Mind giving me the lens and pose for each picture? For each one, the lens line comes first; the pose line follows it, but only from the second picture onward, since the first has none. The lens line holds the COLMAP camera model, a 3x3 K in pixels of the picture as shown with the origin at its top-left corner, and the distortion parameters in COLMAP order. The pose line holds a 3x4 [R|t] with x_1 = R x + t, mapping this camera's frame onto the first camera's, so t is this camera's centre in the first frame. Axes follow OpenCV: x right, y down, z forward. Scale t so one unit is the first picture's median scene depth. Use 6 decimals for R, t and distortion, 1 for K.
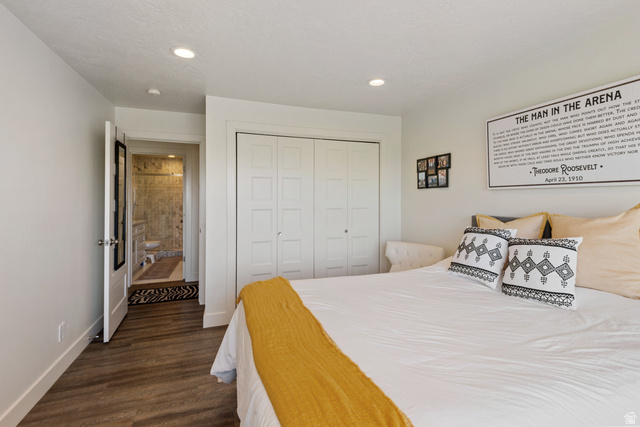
lens RADIAL K [[297.9, 0, 324.6], [0, 297.9, 196.1], [0, 0, 1]] dist [0.022316, -0.001492]
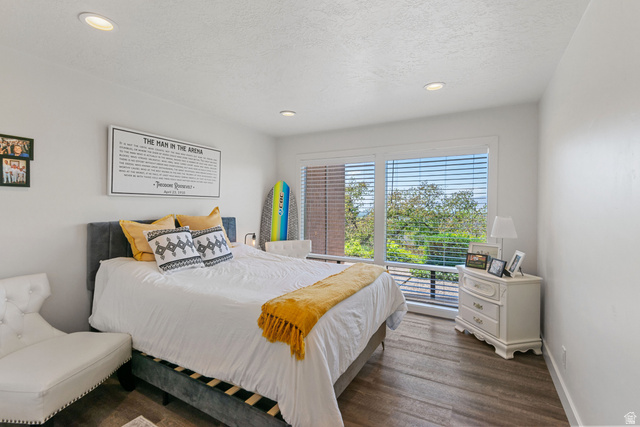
lens RADIAL K [[297.9, 0, 321.1], [0, 297.9, 210.5], [0, 0, 1]] dist [0.022316, -0.001492]
pose [[-0.643049, -0.017635, 0.765622, -0.815092], [-0.018441, 0.999802, 0.007541, 0.011336], [-0.765603, -0.009269, -0.643247, 1.329819]]
